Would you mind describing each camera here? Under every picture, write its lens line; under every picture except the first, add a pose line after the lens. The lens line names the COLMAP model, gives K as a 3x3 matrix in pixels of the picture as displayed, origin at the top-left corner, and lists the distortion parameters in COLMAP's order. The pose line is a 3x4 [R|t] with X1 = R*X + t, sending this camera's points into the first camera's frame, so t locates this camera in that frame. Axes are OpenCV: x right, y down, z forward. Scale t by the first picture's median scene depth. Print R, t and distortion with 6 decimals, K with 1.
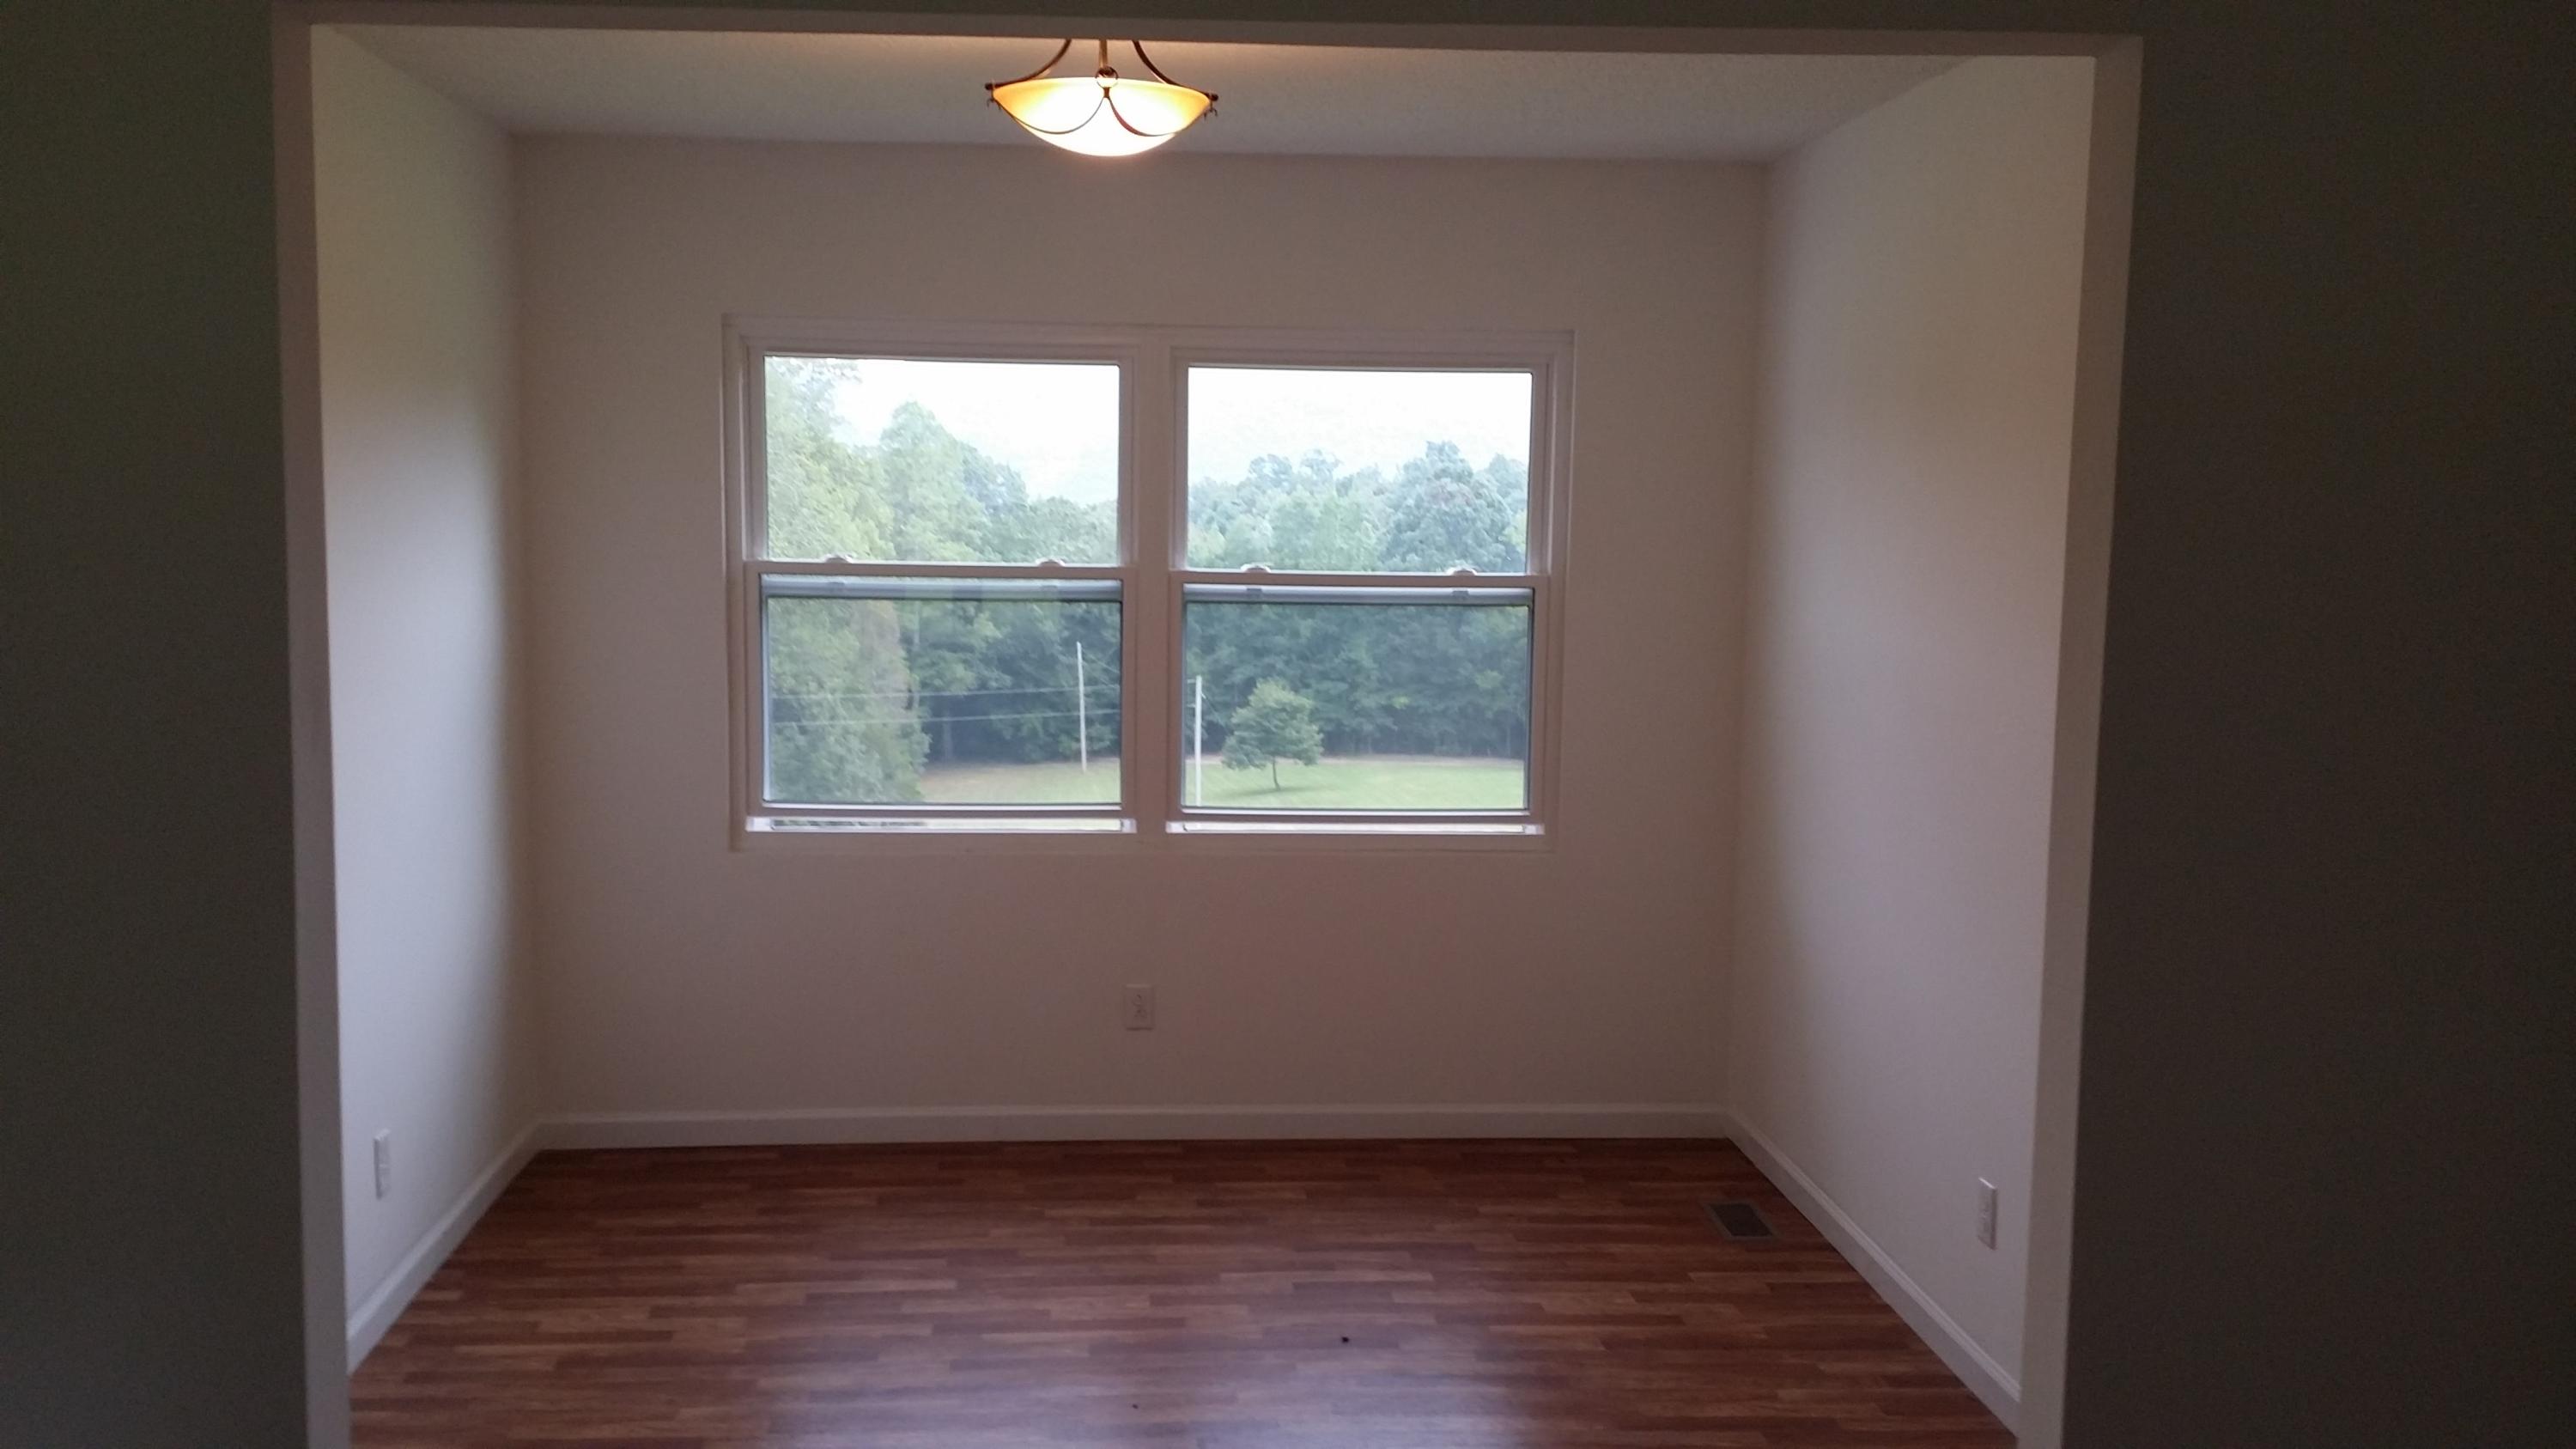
lens RADIAL K [[2411.1, 0, 1290.7], [0, 2411.1, 733.6], [0, 0, 1]] dist [-0.004967, 0.000000]
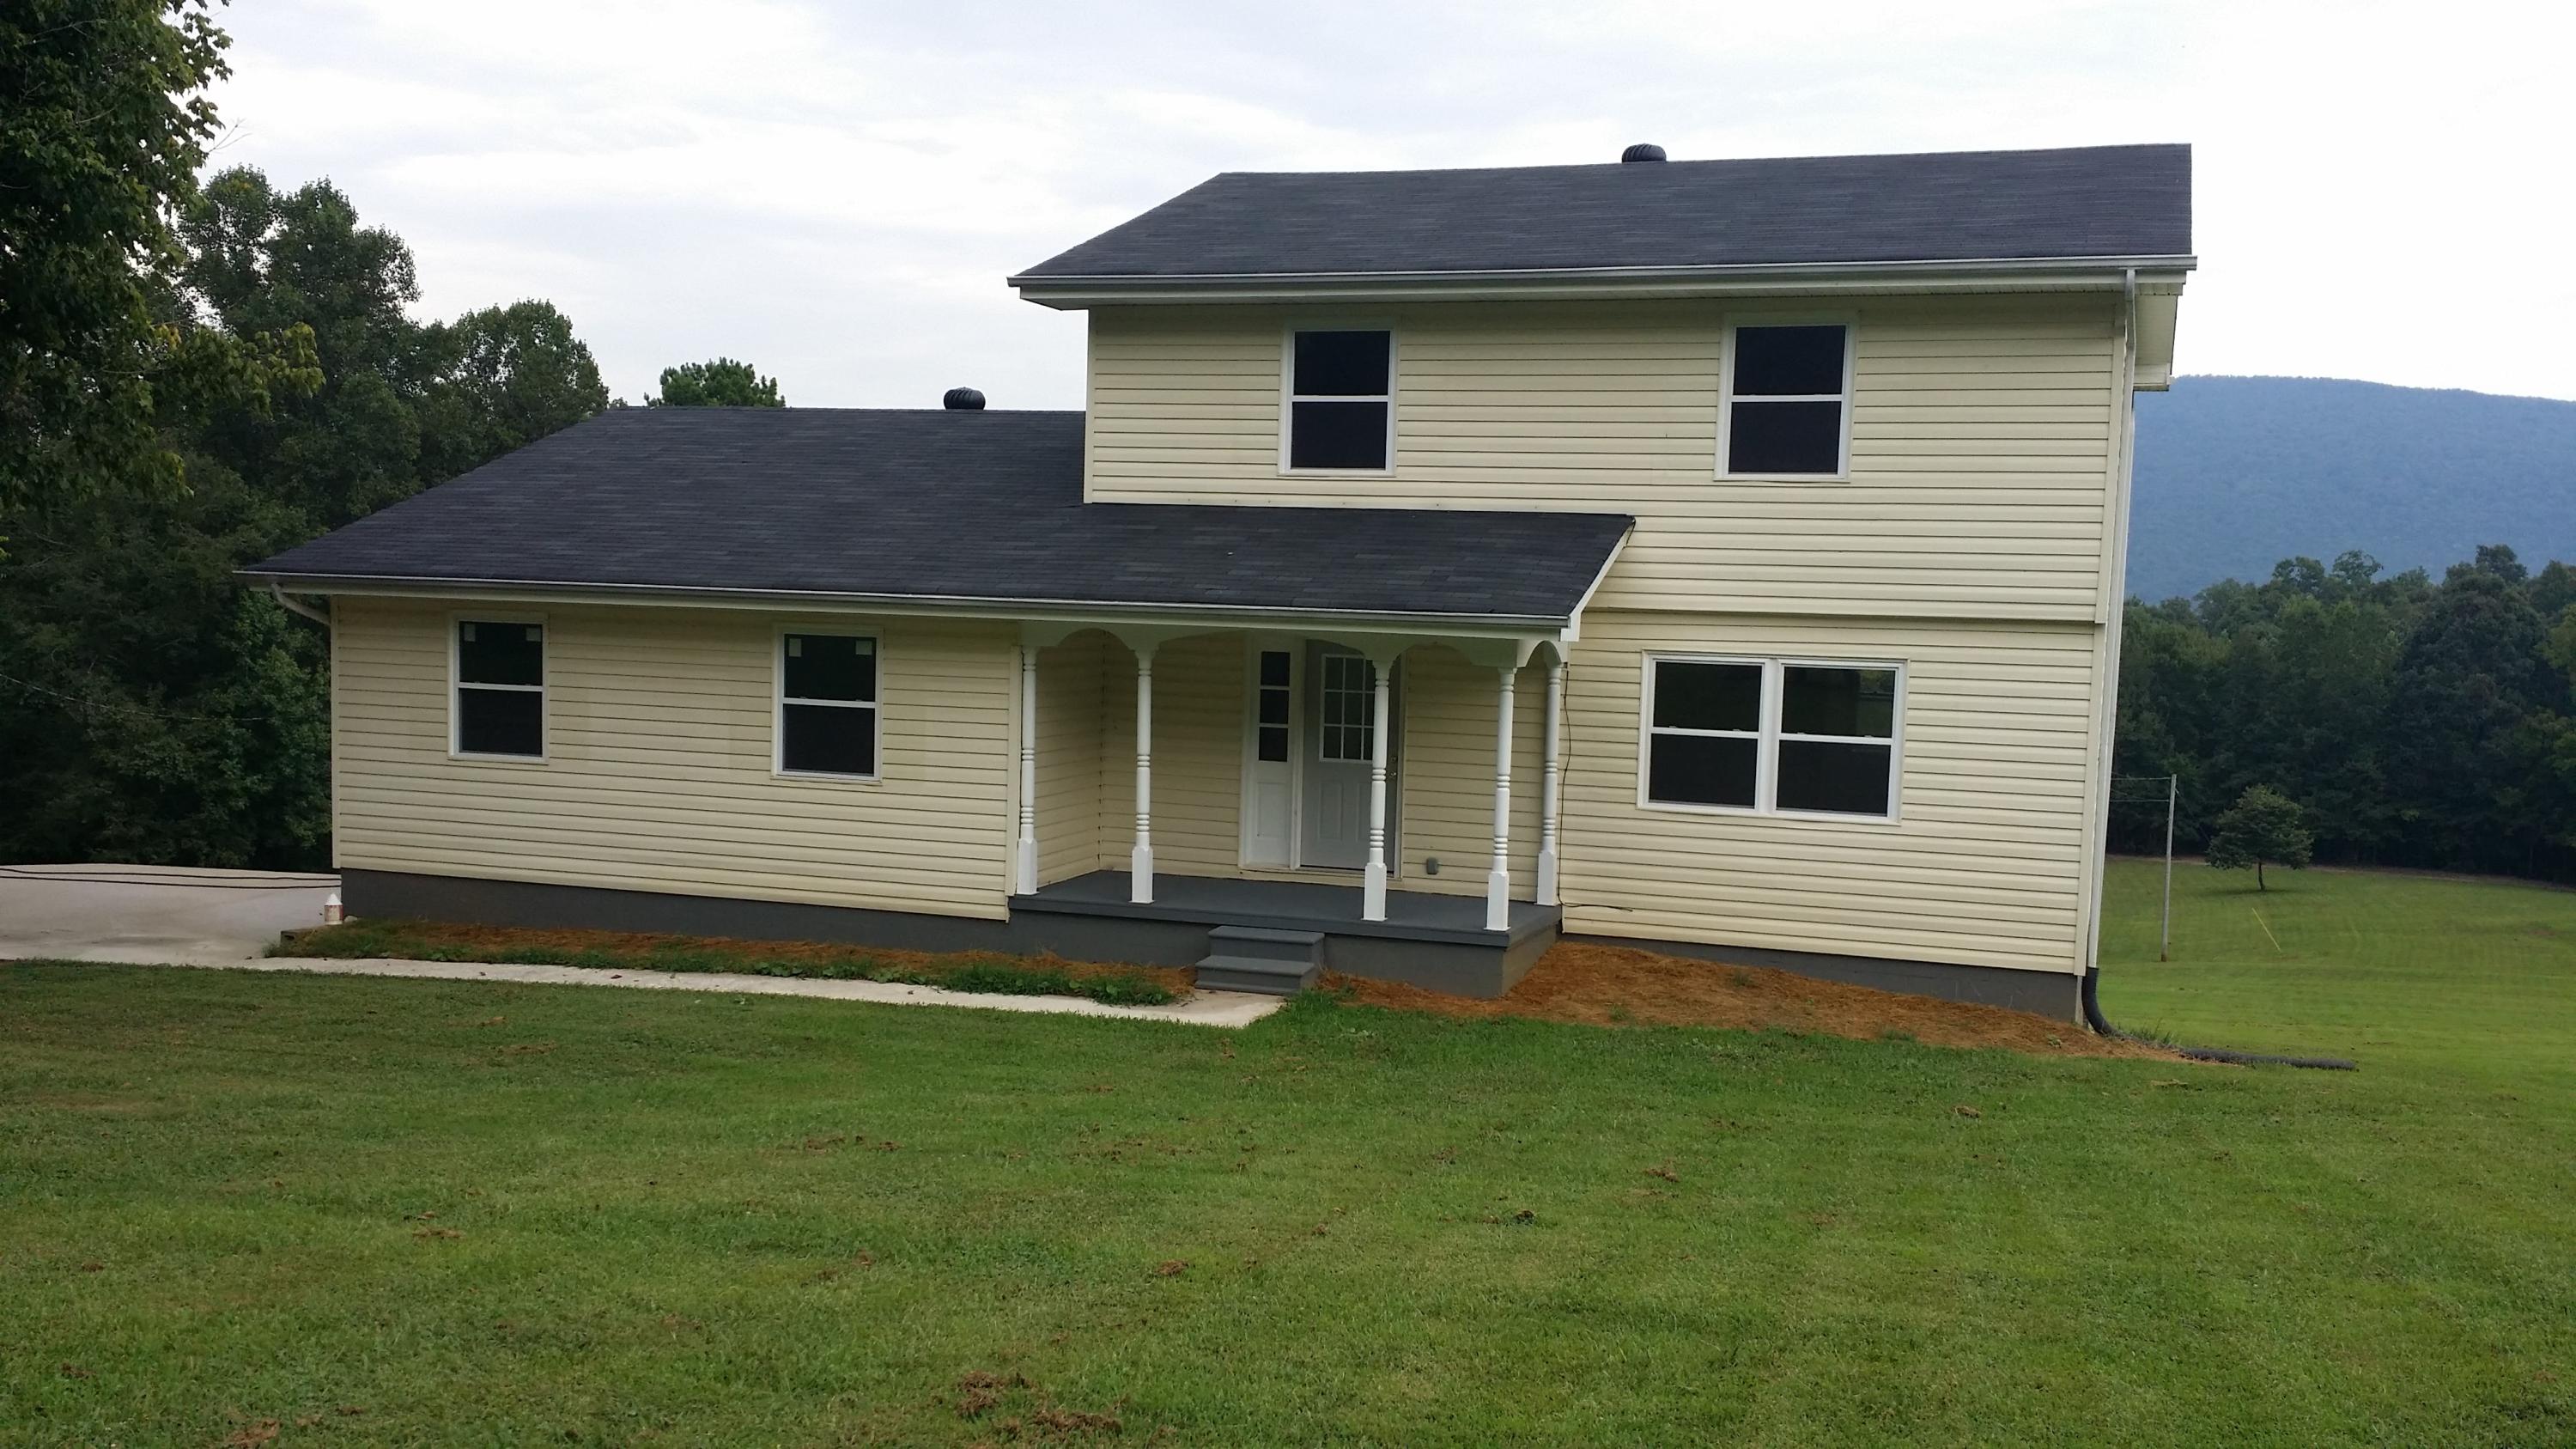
lens RADIAL K [[2411.1, 0, 1239.7], [0, 2411.1, 767.2], [0, 0, 1]] dist [-0.004967, 0.000000]
pose [[0.909160, 0.045703, -0.413933, 0.017039], [-0.055318, 0.998405, -0.011265, 0.005284], [0.412758, 0.033140, 0.910238, -0.102626]]
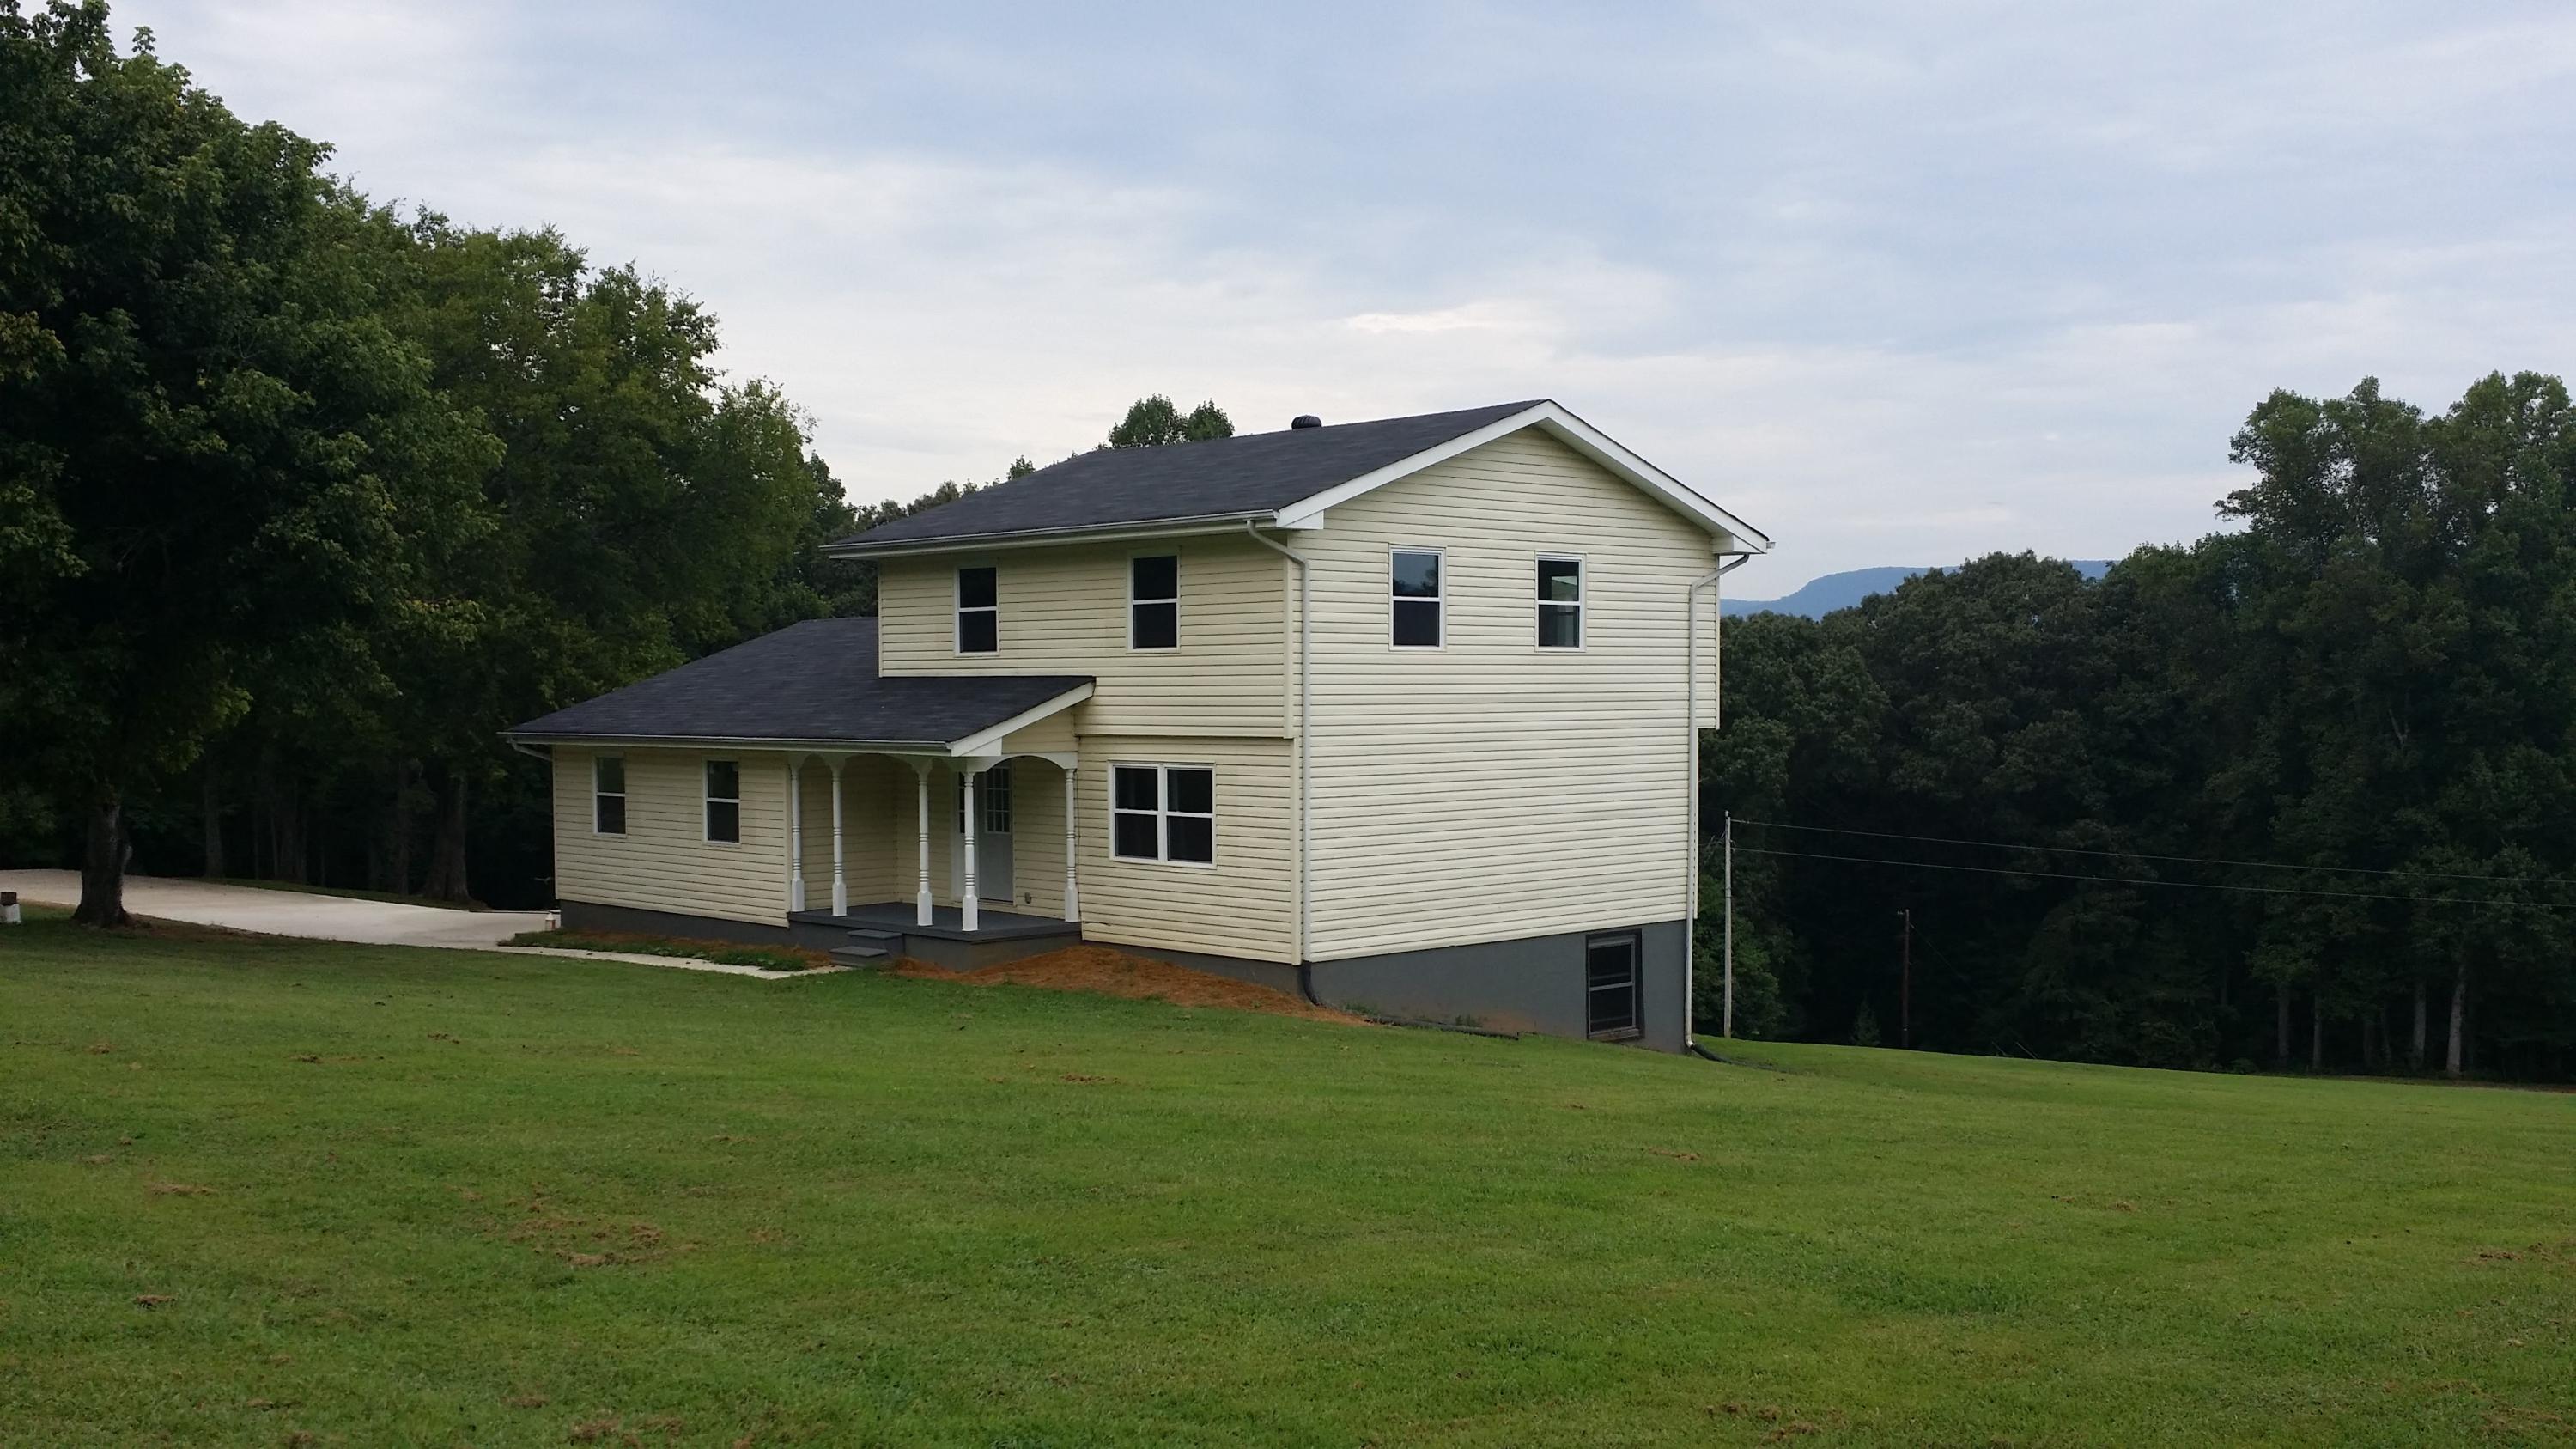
lens RADIAL K [[2425.2, 0, 1297.6], [0, 2425.2, 748.3], [0, 0, 1]] dist [0.093448, 0.000000]
pose [[0.626857, 0.002128, -0.779132, 0.125613], [-0.060333, 0.997126, -0.045817, 0.004154], [0.776795, 0.075728, 0.625184, -0.095318]]
